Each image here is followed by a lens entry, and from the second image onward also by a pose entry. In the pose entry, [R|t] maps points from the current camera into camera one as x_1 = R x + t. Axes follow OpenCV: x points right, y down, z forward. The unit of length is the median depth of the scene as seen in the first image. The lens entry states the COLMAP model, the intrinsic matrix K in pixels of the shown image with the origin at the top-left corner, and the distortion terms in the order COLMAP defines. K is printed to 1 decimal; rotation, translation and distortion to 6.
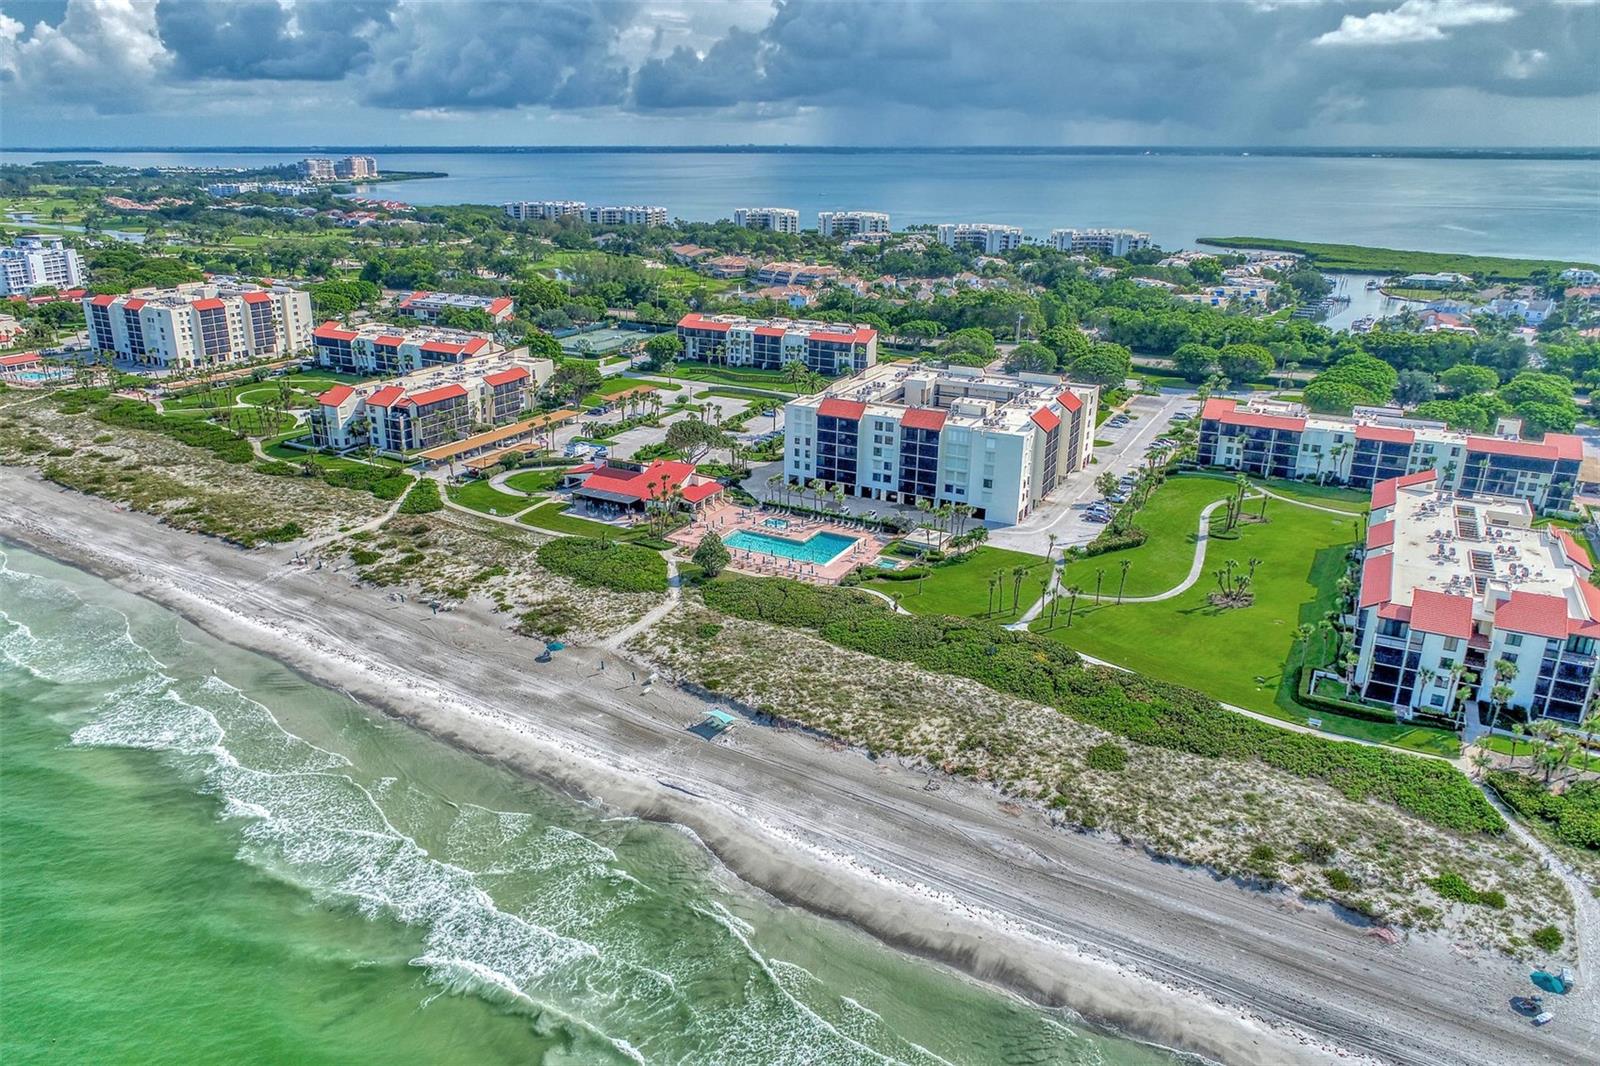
lens RADIAL K [[1082.2, 0, 756.0], [0, 1082.2, 535.4], [0, 0, 1]] dist [-0.005677, -0.001004]
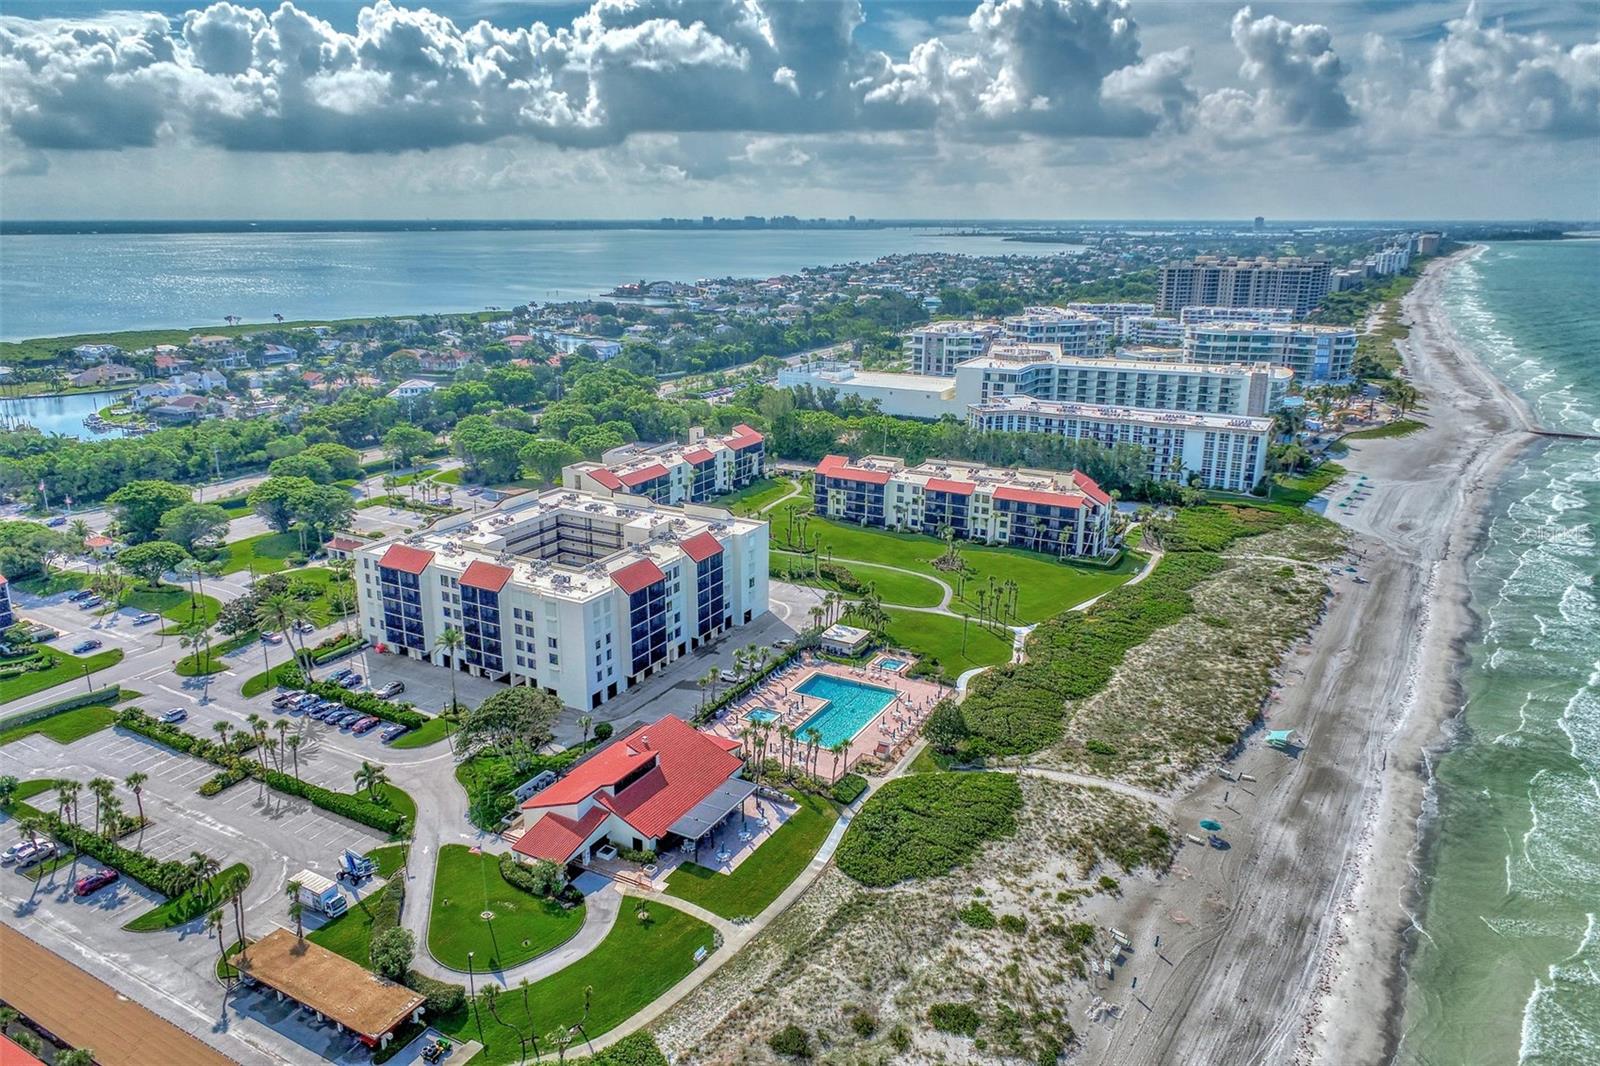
lens RADIAL K [[1058.7, 0, 800.0], [0, 1058.7, 533.0], [0, 0, 1]] dist [-0.004989, 0.005710]
pose [[-0.012362, -0.283485, 0.958897, -0.645832], [0.339391, 0.900852, 0.270701, -0.311581], [-0.940564, 0.328788, 0.085076, 0.811915]]
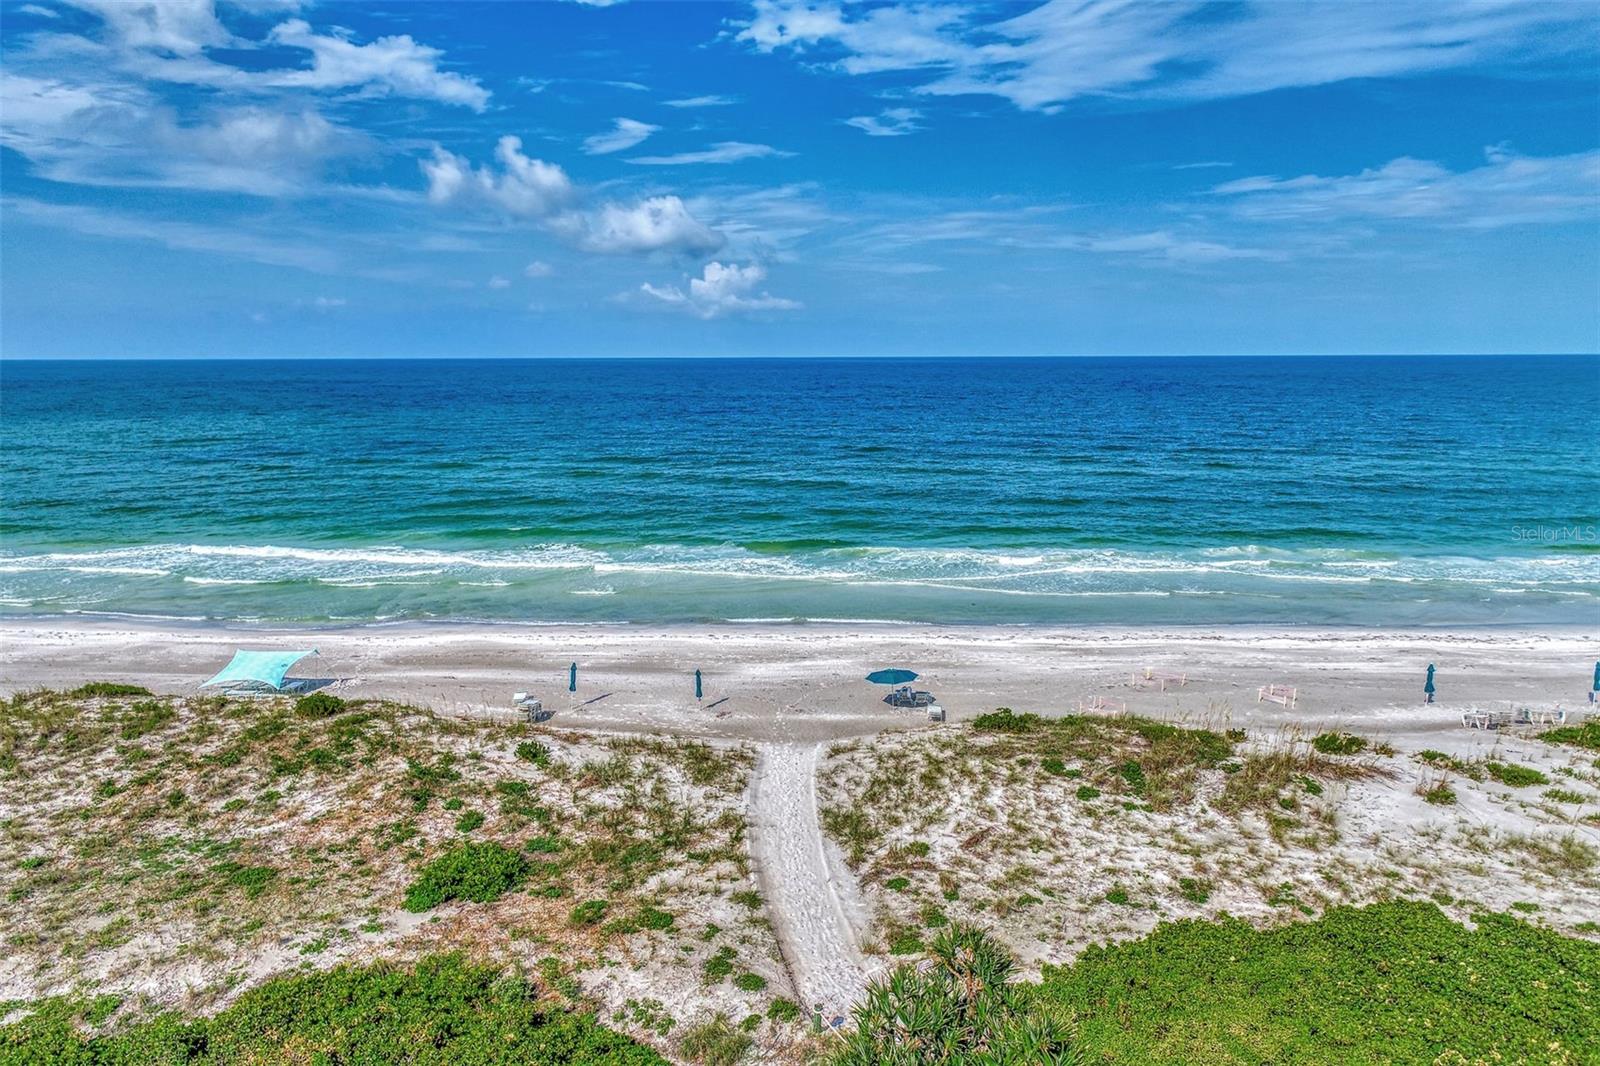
lens RADIAL K [[1101.5, 0, 778.7], [0, 1101.5, 511.4], [0, 0, 1]] dist [-0.016178, 0.007881]
pose [[-0.850913, 0.072550, -0.520272, 0.006382], [-0.181545, 0.888775, 0.420857, -0.051118], [0.492938, 0.452566, -0.743099, 0.843685]]
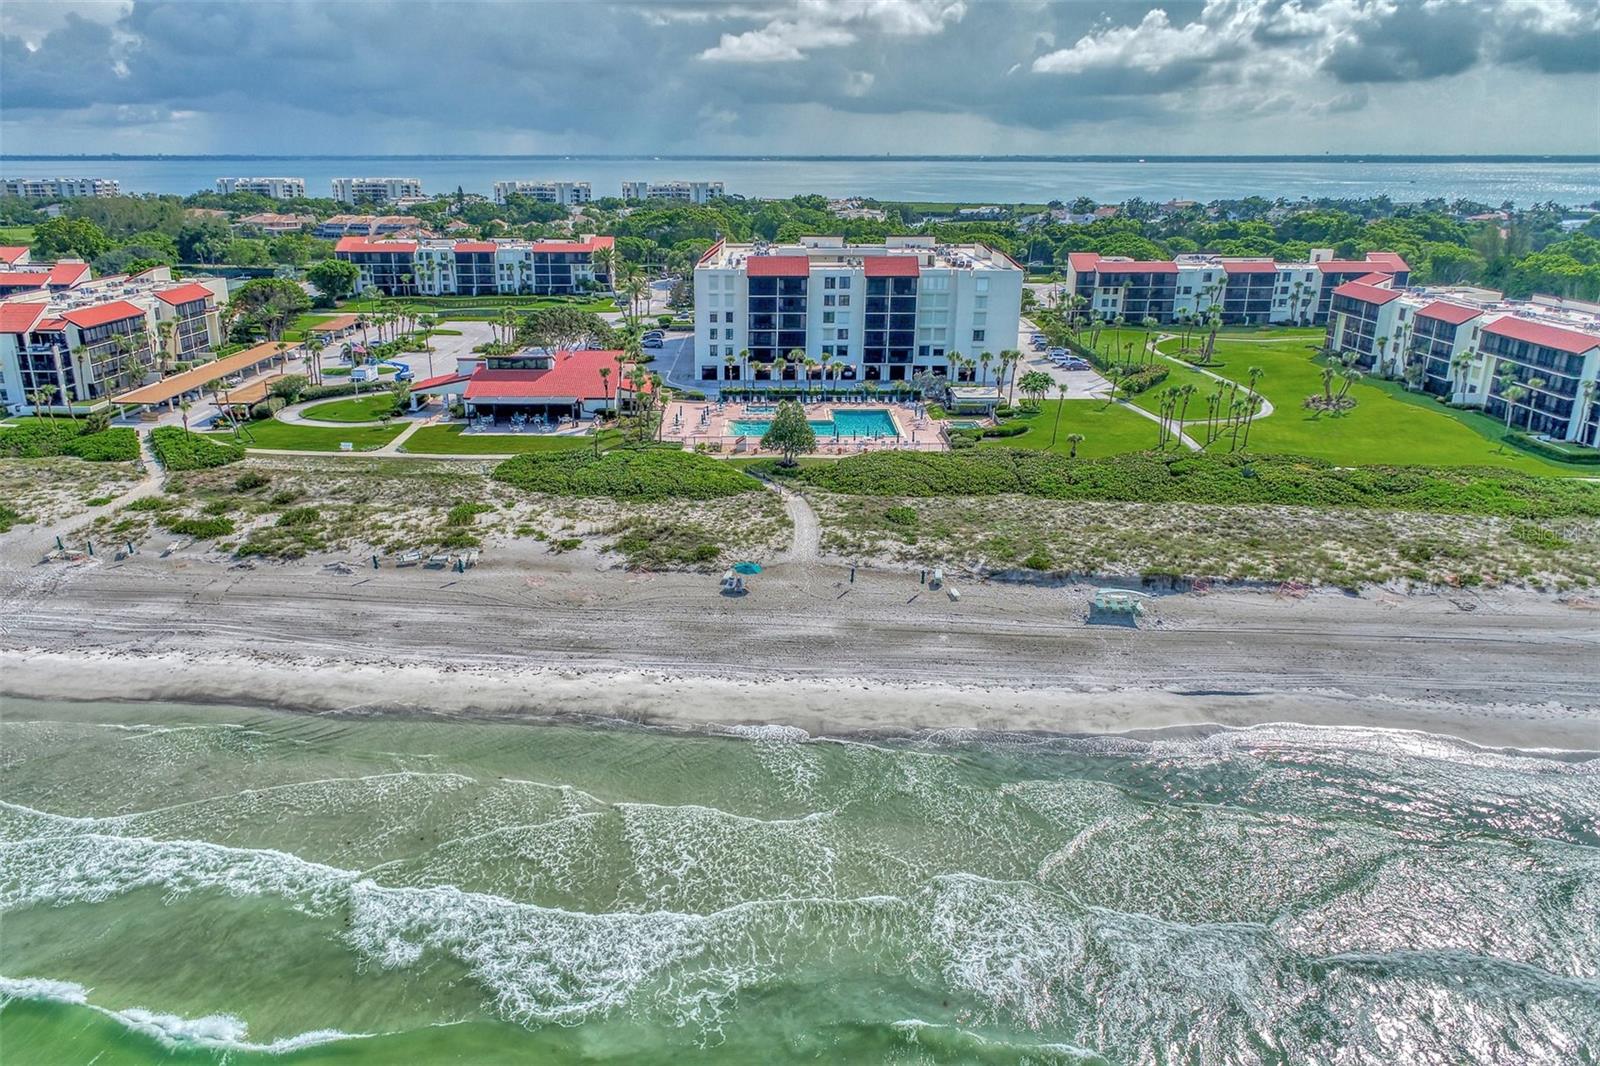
lens RADIAL K [[1101.5, 0, 778.7], [0, 1101.5, 511.4], [0, 0, 1]] dist [-0.016178, 0.007881]
pose [[0.867857, -0.151894, 0.473025, -0.318708], [0.167534, 0.985823, 0.009185, 0.048515], [-0.467714, 0.071277, 0.881001, 0.316830]]
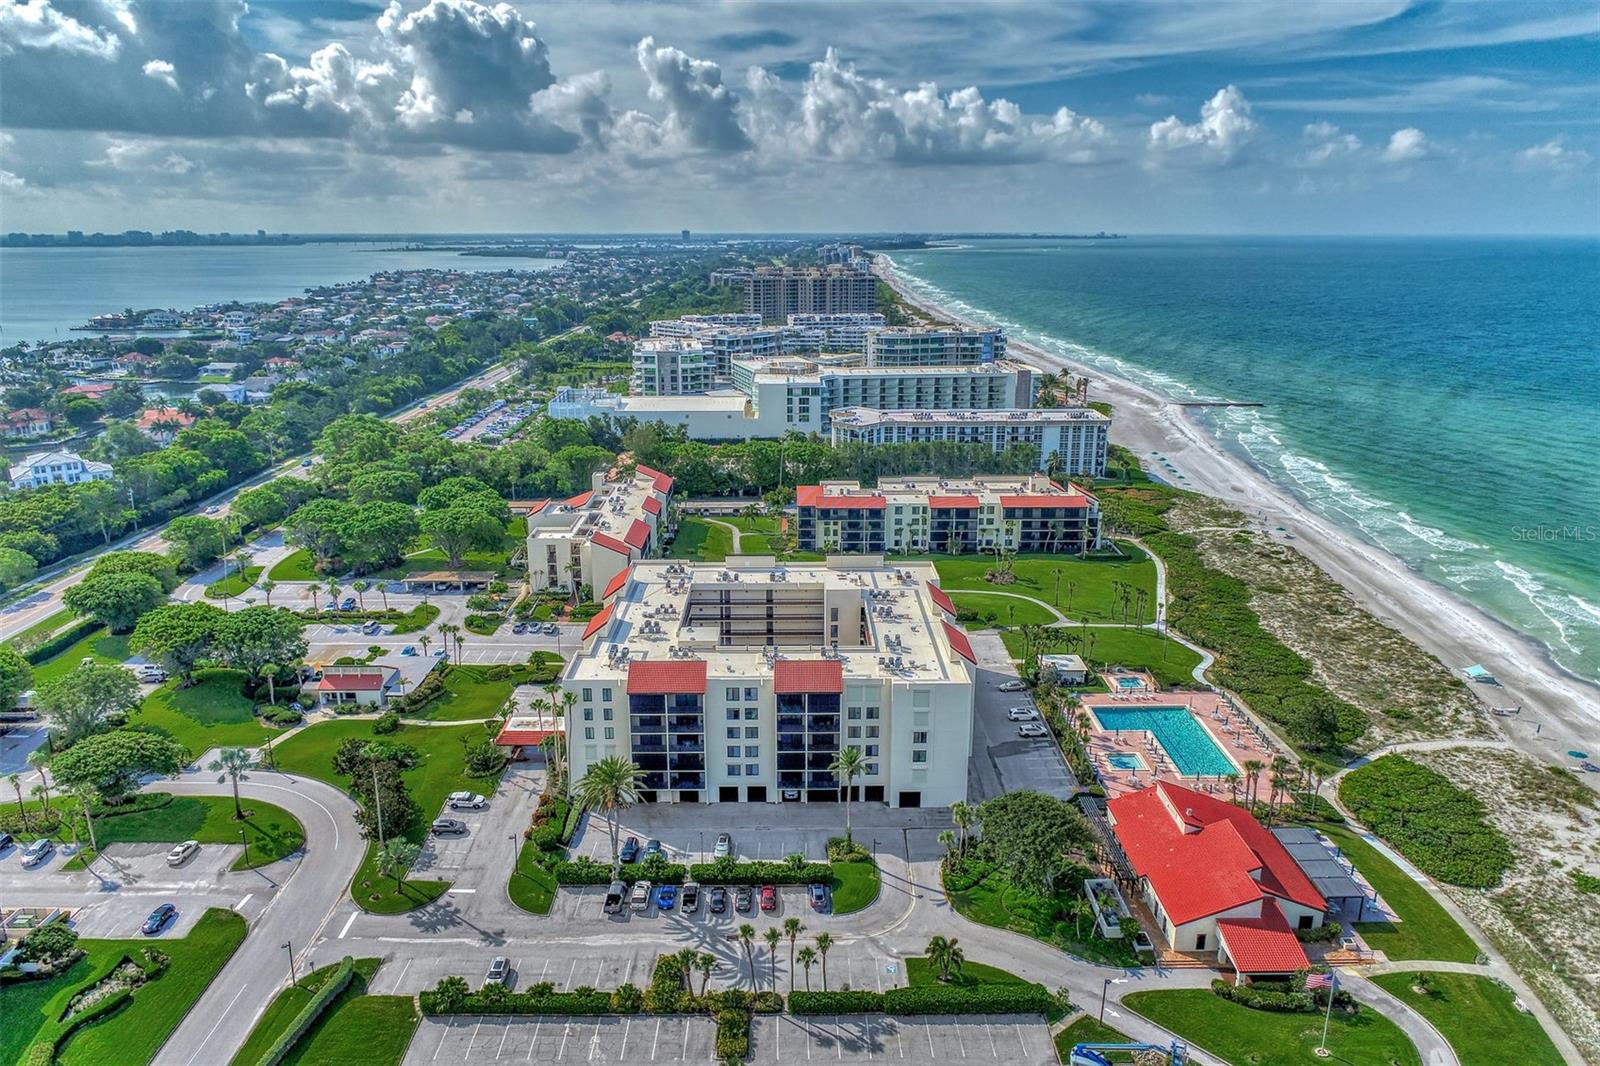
lens RADIAL K [[1052.4, 0, 800.0], [0, 1052.4, 533.0], [0, 0, 1]] dist [-0.007155, 0.004028]
pose [[-0.505941, -0.235519, 0.829792, -0.406208], [0.294416, 0.857077, 0.422774, -0.486804], [-0.810767, 0.458203, -0.364289, 1.290797]]
